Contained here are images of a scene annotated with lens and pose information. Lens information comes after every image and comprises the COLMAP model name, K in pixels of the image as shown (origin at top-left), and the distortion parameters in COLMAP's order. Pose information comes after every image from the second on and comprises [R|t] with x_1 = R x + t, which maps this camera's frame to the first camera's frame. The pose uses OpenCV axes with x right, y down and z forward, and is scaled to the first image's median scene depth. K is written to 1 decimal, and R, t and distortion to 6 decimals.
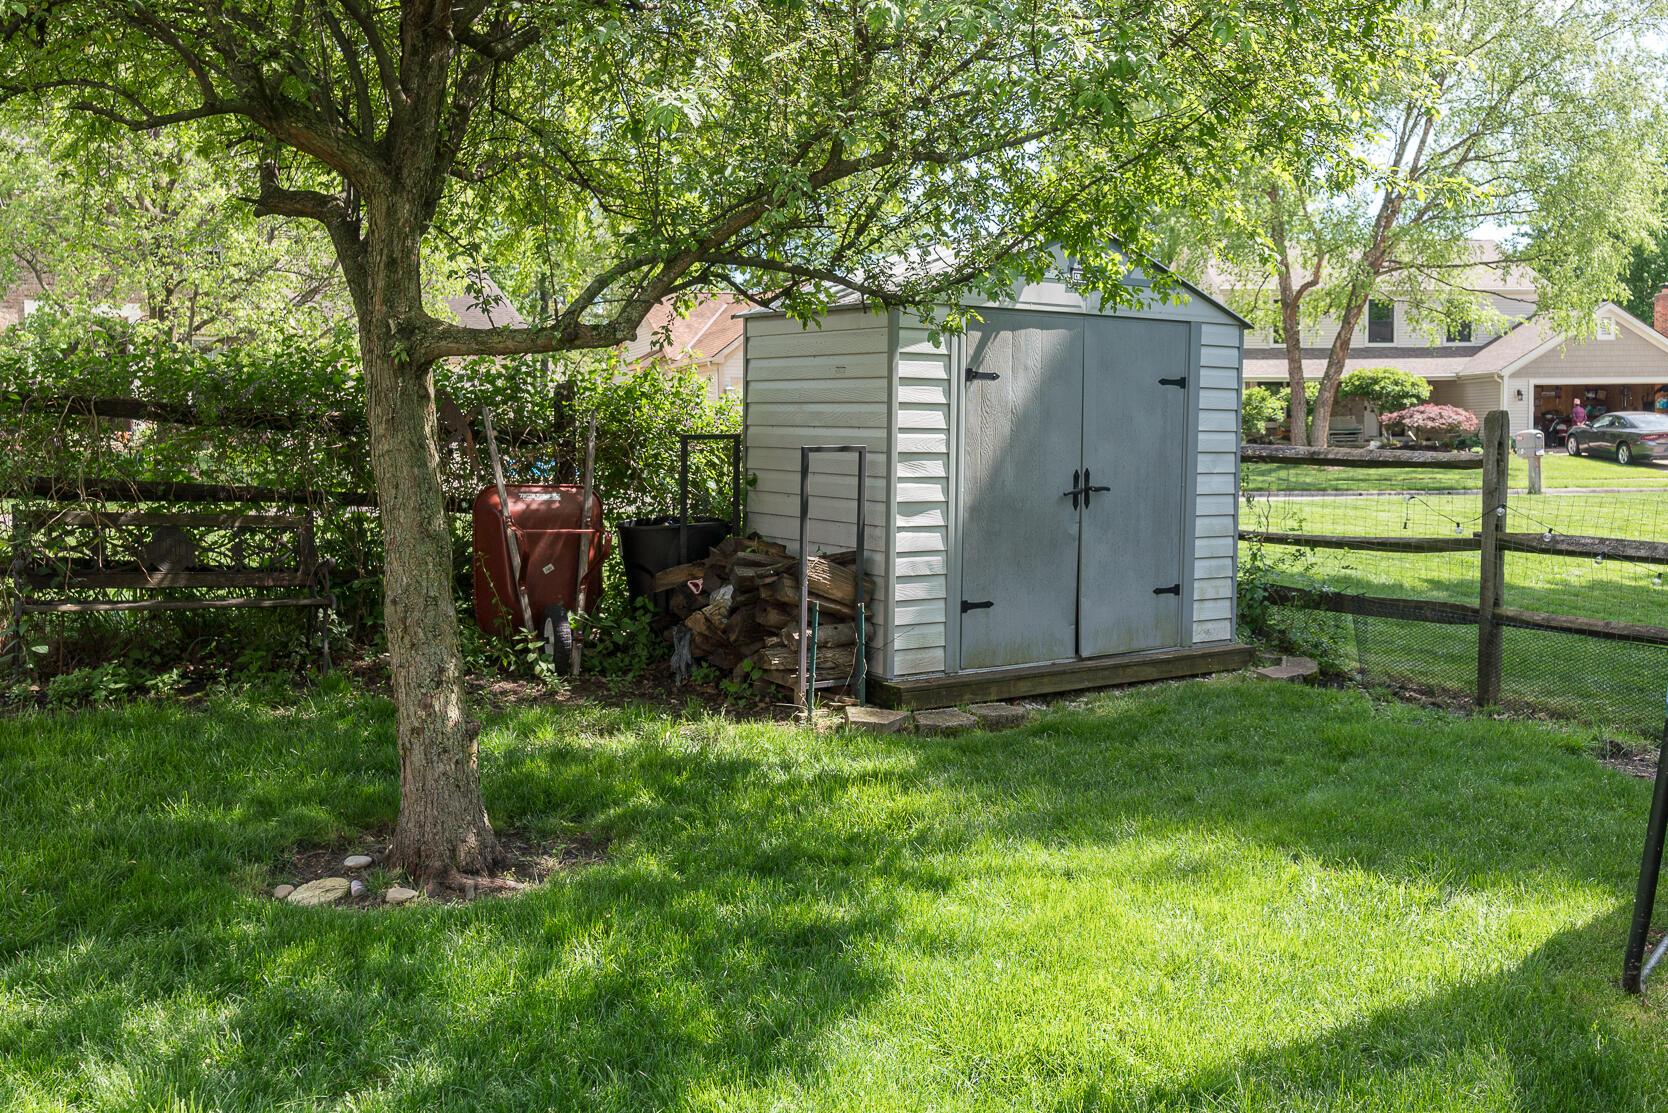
lens RADIAL K [[1228.2, 0, 836.9], [0, 1228.2, 581.1], [0, 0, 1]] dist [-0.002990, 0.001483]
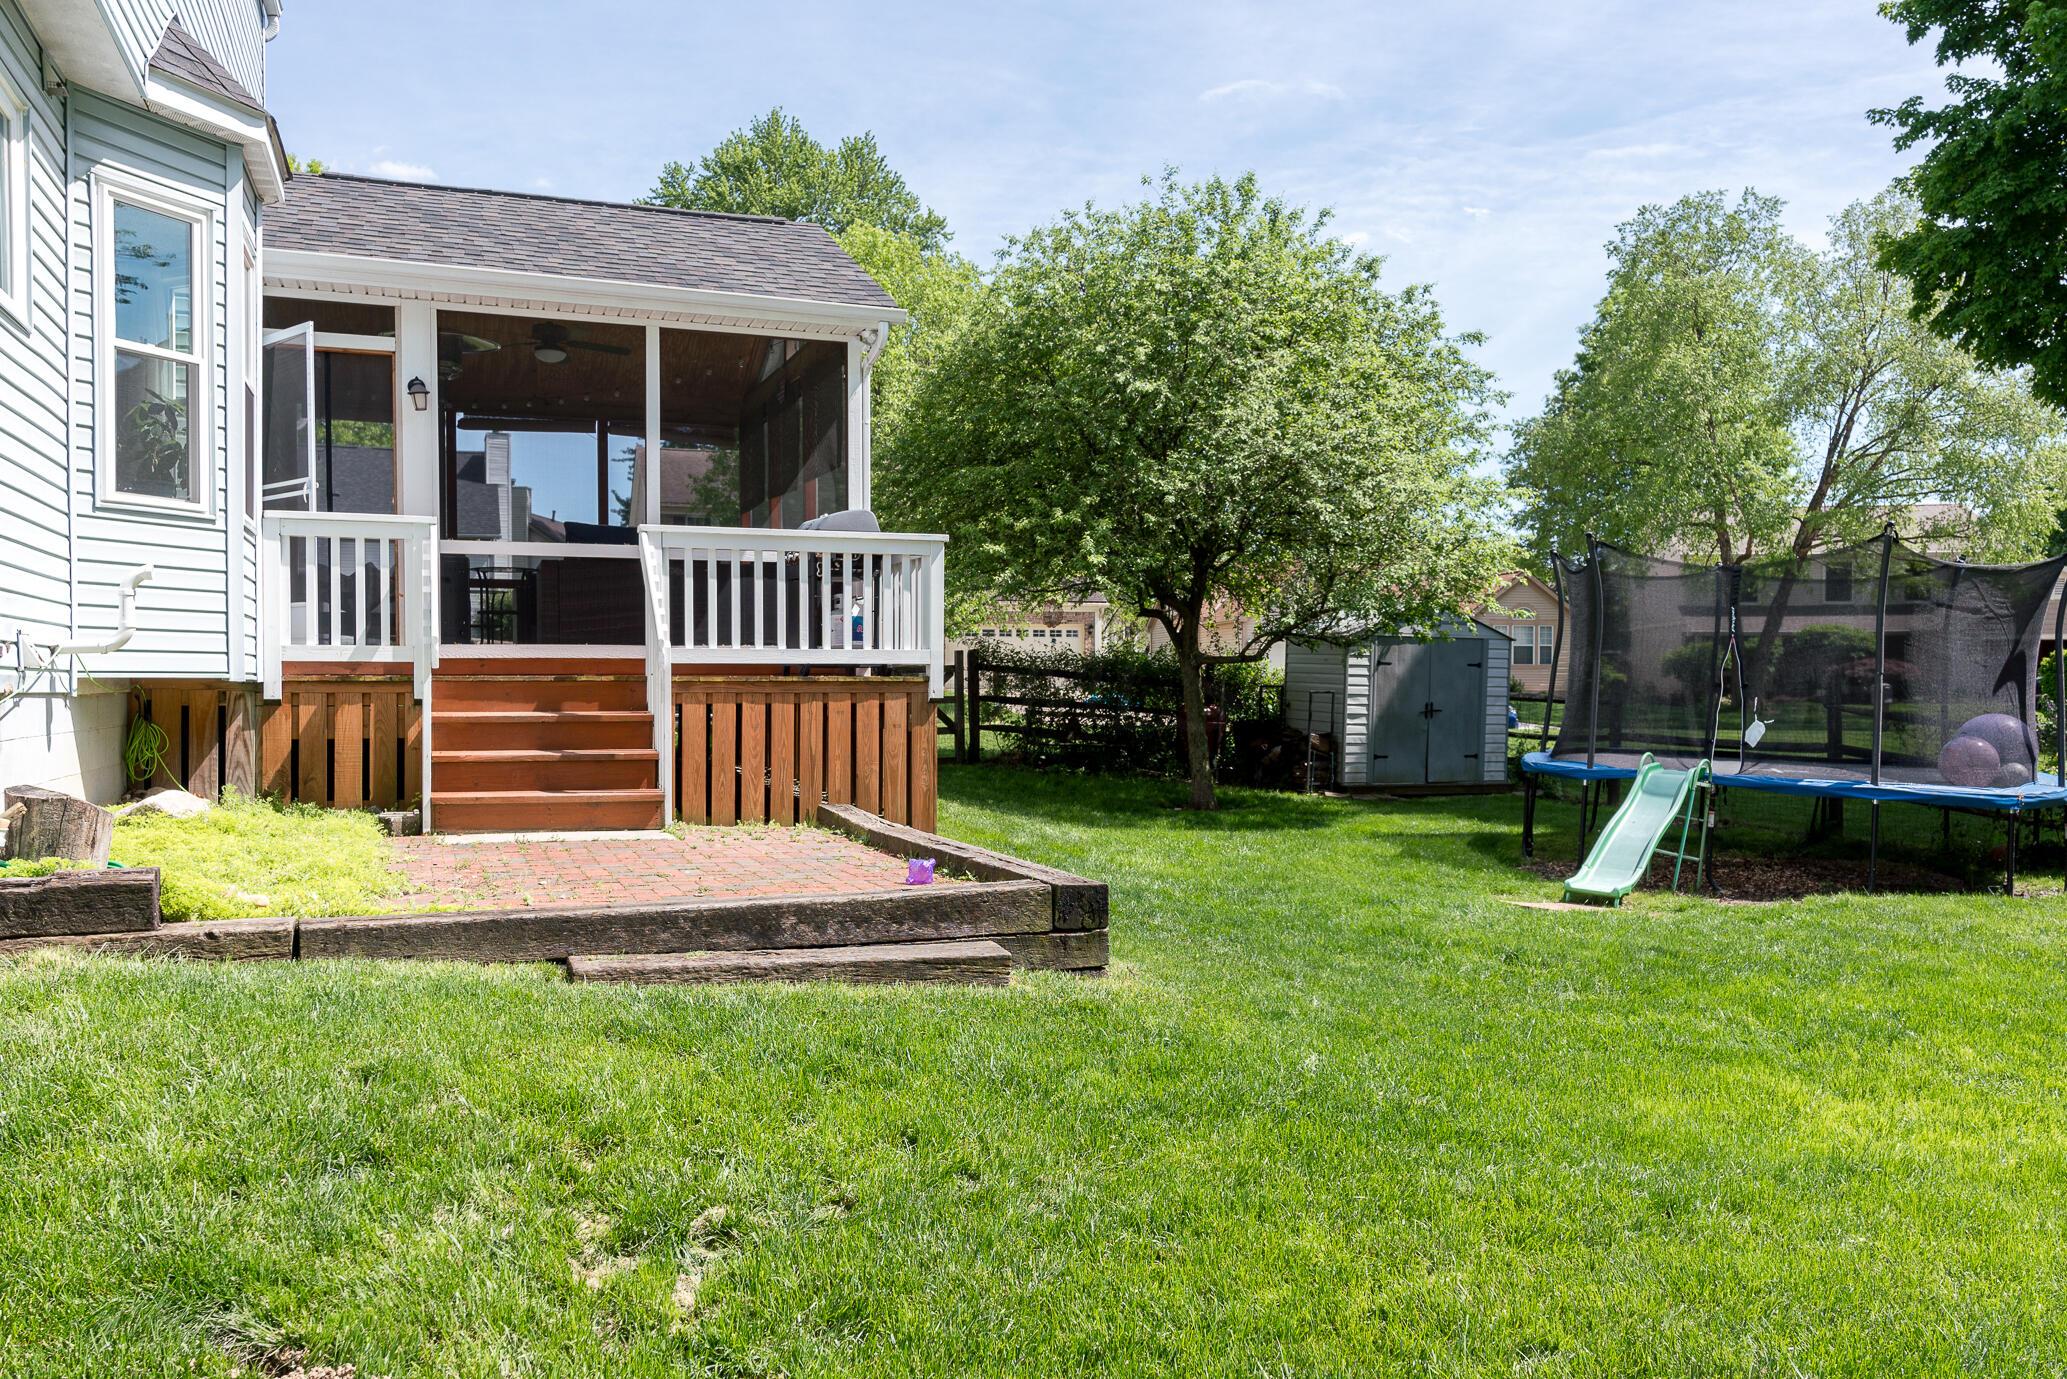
lens RADIAL K [[1522.0, 0, 1037.1], [0, 1522.0, 719.9], [0, 0, 1]] dist [-0.002990, 0.001483]
pose [[0.980341, 0.018483, -0.196442, 0.037441], [-0.034965, 0.996120, -0.080765, 0.220021], [0.194187, 0.086046, 0.977184, -2.143955]]
